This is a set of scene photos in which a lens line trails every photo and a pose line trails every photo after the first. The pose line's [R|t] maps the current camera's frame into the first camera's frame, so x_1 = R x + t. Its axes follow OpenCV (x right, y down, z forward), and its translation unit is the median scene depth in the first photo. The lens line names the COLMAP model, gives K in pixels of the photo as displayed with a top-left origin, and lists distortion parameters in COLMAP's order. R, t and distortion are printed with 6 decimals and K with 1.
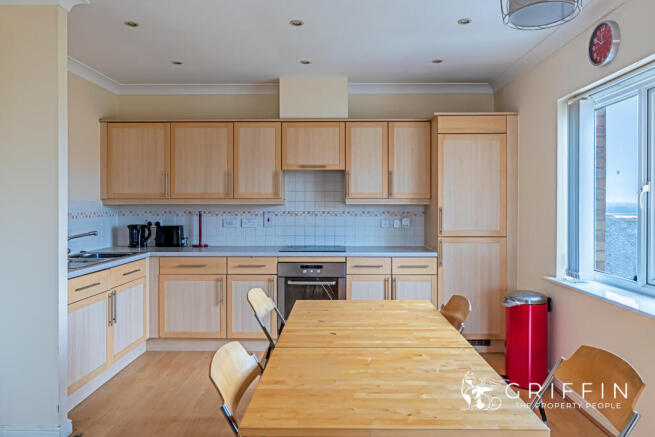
lens RADIAL K [[432.2, 0, 327.7], [0, 432.2, 209.0], [0, 0, 1]] dist [-0.001286, 0.000781]
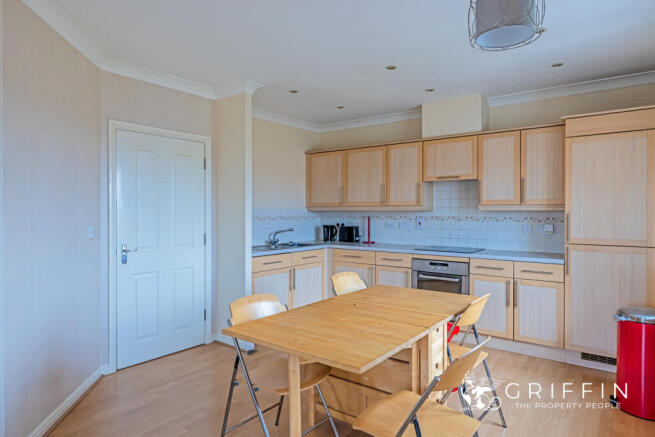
lens RADIAL K [[396.4, 0, 327.5], [0, 396.4, 218.5], [0, 0, 1]] dist [-0.000029, 0.000312]
pose [[0.804449, 0.011651, -0.593907, 0.331740], [-0.004897, 0.999904, 0.012983, -0.001692], [0.594001, -0.007536, 0.804429, -0.034348]]
